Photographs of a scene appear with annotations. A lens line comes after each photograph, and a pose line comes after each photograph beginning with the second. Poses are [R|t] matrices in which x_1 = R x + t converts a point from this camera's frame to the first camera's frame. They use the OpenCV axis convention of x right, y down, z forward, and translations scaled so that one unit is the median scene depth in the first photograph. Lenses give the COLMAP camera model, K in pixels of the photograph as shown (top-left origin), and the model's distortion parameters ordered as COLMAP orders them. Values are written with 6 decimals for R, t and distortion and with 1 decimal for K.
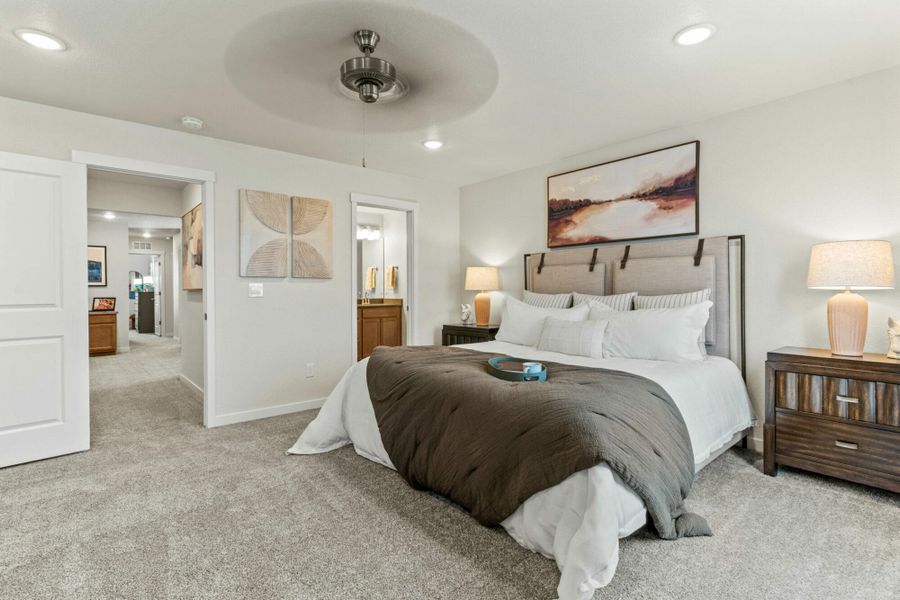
lens RADIAL K [[431.7, 0, 454.7], [0, 431.7, 300.8], [0, 0, 1]] dist [-0.012790, -0.000333]
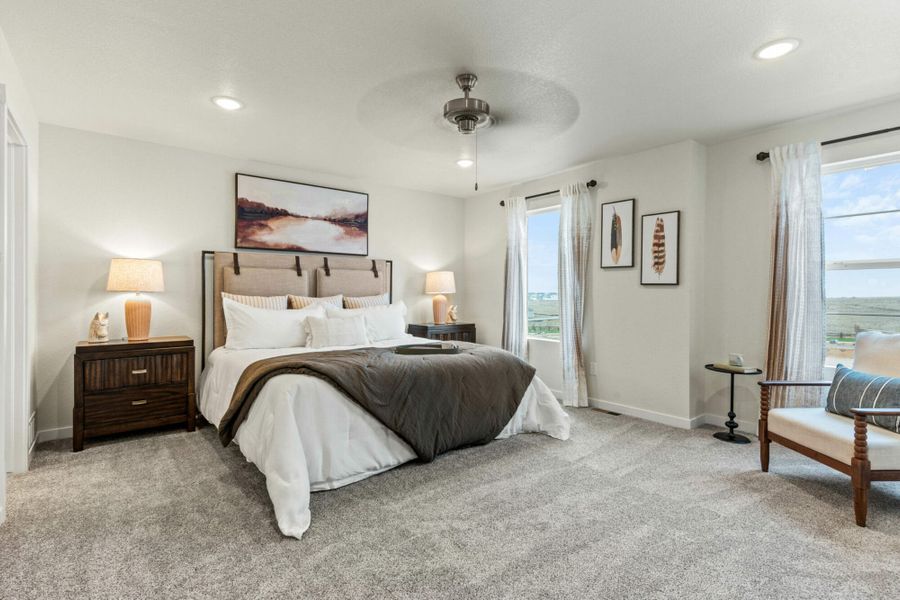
lens RADIAL K [[431.7, 0, 446.1], [0, 431.7, 297.2], [0, 0, 1]] dist [-0.012790, -0.000333]
pose [[0.047390, -0.010945, 0.998817, -0.789712], [0.014578, 0.999841, 0.010265, -0.018751], [-0.998770, 0.014074, 0.047542, 0.555263]]
